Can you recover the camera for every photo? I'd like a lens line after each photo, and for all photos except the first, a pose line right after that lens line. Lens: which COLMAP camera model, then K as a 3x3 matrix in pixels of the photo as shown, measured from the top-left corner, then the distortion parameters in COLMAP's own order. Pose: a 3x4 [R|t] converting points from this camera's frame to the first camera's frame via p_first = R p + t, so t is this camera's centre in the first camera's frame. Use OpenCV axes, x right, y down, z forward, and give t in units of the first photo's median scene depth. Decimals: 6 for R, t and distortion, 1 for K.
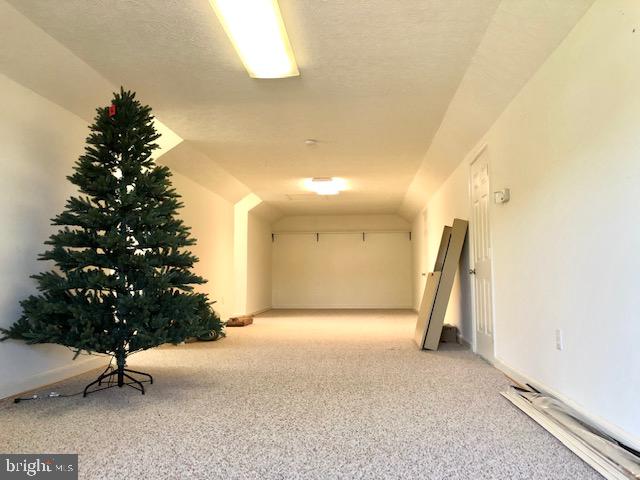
lens RADIAL K [[518.3, 0, 320.3], [0, 518.3, 239.7], [0, 0, 1]] dist [-0.016643, -0.010044]
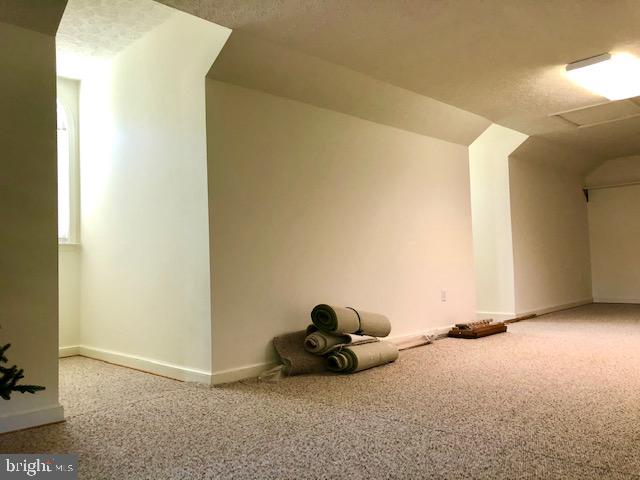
lens RADIAL K [[518.3, 0, 319.7], [0, 518.3, 241.3], [0, 0, 1]] dist [-0.016643, -0.010044]
pose [[0.752539, -0.055199, -0.656231, 0.113099], [0.081060, 0.996667, 0.009122, 0.029295], [0.653540, -0.060059, 0.754505, 0.391991]]
